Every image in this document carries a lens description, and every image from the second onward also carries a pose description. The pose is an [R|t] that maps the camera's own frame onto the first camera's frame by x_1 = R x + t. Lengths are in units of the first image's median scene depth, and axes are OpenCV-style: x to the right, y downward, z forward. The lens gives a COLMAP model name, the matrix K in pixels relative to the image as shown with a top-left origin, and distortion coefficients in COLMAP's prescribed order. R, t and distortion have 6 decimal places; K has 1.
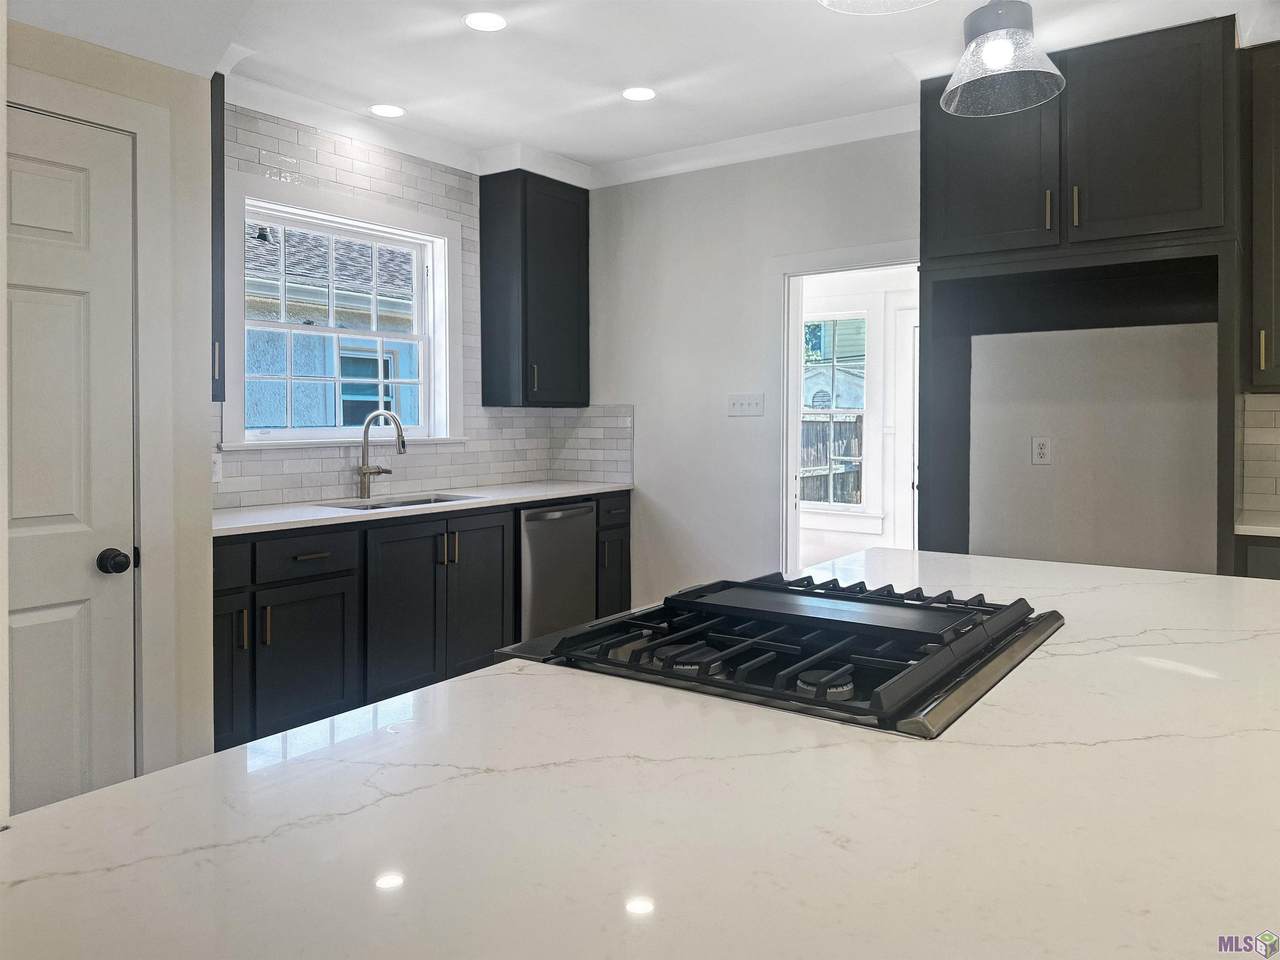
lens RADIAL K [[917.3, 0, 642.5], [0, 917.3, 480.0], [0, 0, 1]] dist [0.005818, -0.017658]
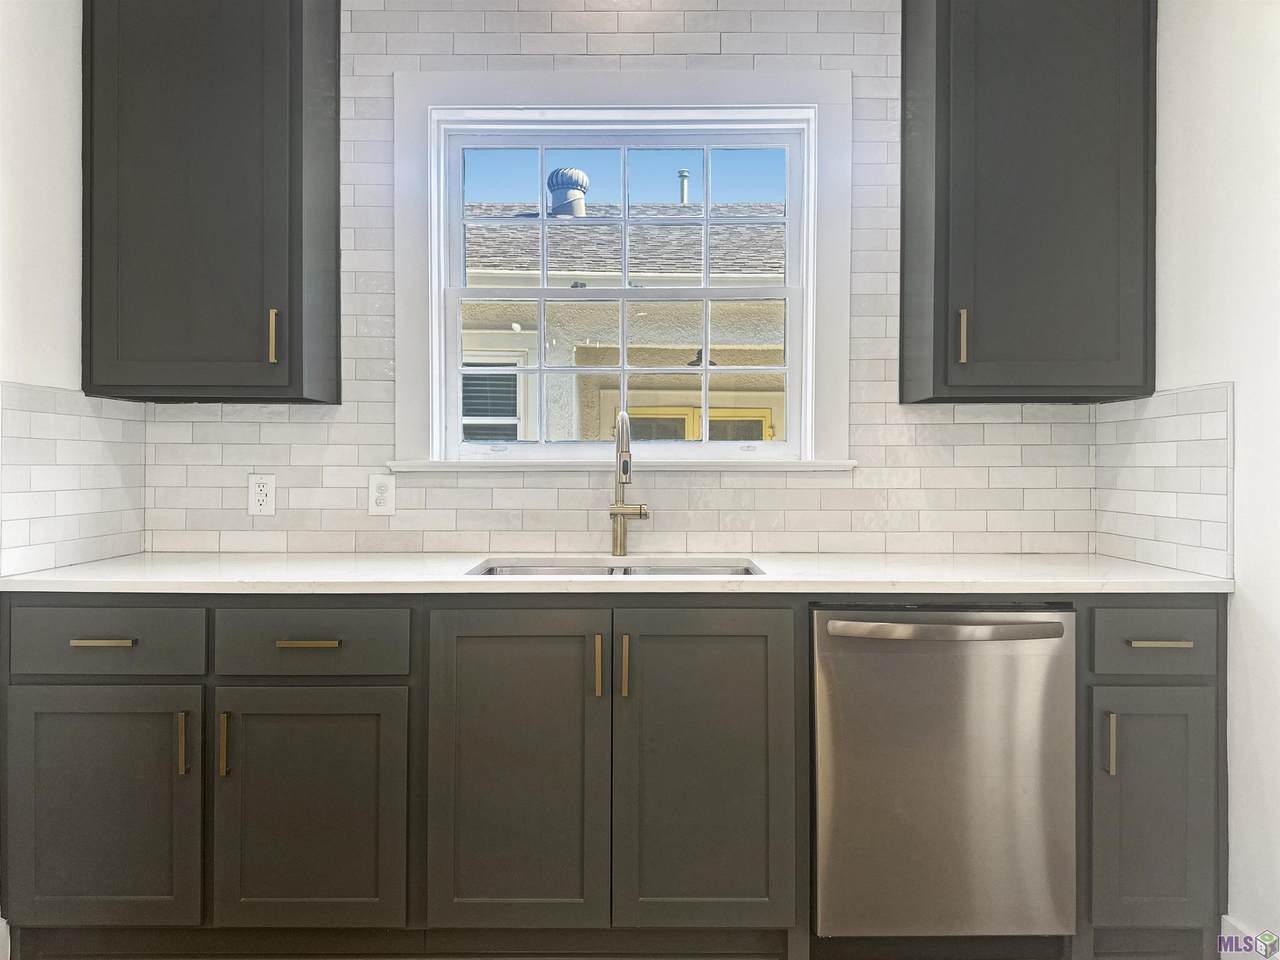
lens RADIAL K [[917.3, 0, 630.2], [0, 917.3, 476.9], [0, 0, 1]] dist [0.005818, -0.017658]
pose [[0.571252, 0.012080, -0.820686, 0.197074], [-0.057563, 0.998019, -0.025377, -0.017453], [0.818754, 0.061738, 0.570816, 0.641702]]
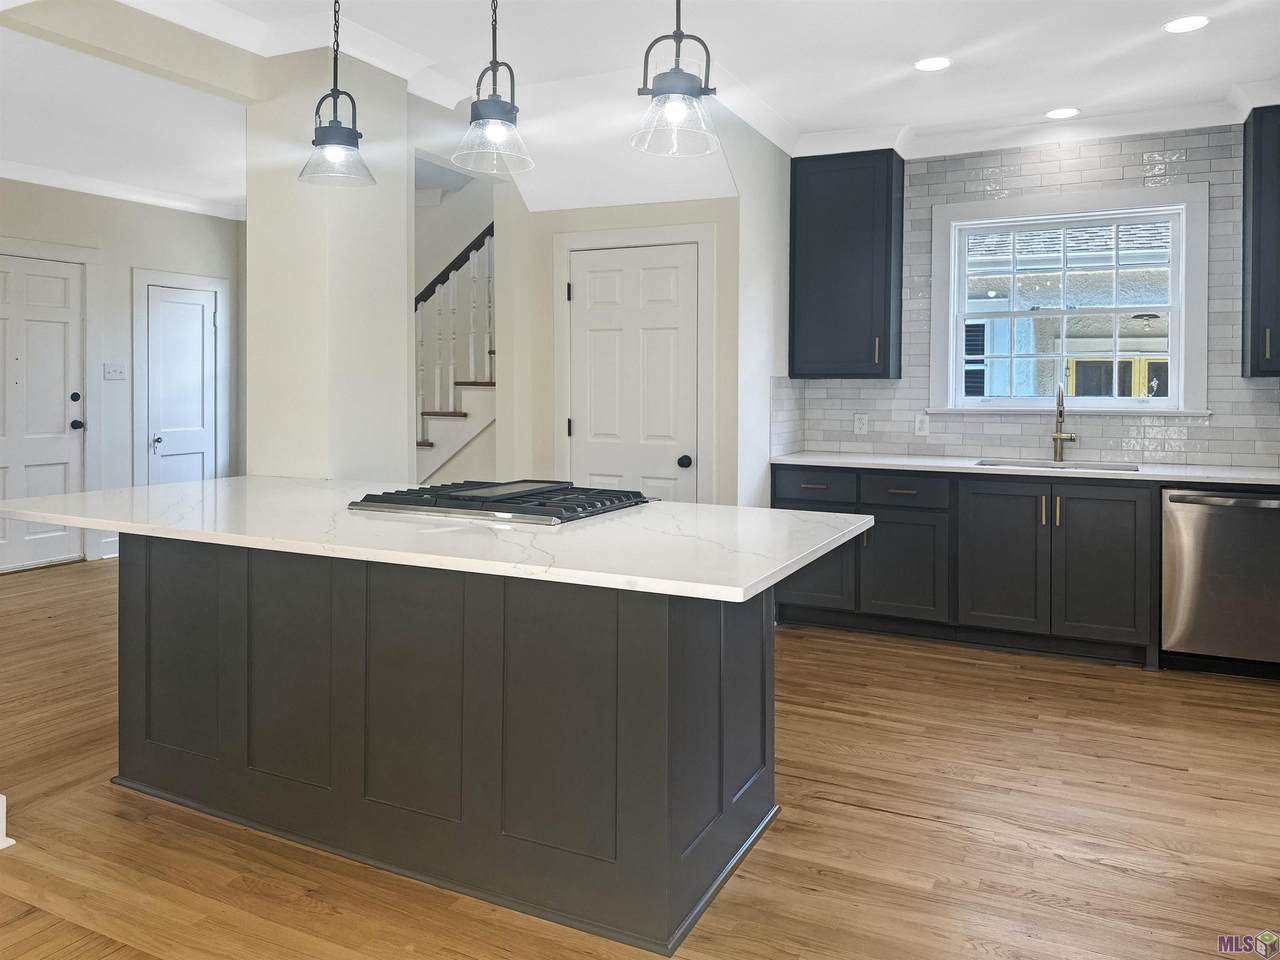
lens RADIAL K [[917.3, 0, 652.4], [0, 917.3, 398.4], [0, 0, 1]] dist [0.005818, -0.017658]
pose [[0.155095, 0.011361, -0.987834, 0.696741], [-0.071038, 0.997474, 0.000318, -0.021727], [0.985342, 0.070124, 0.155511, 0.335574]]
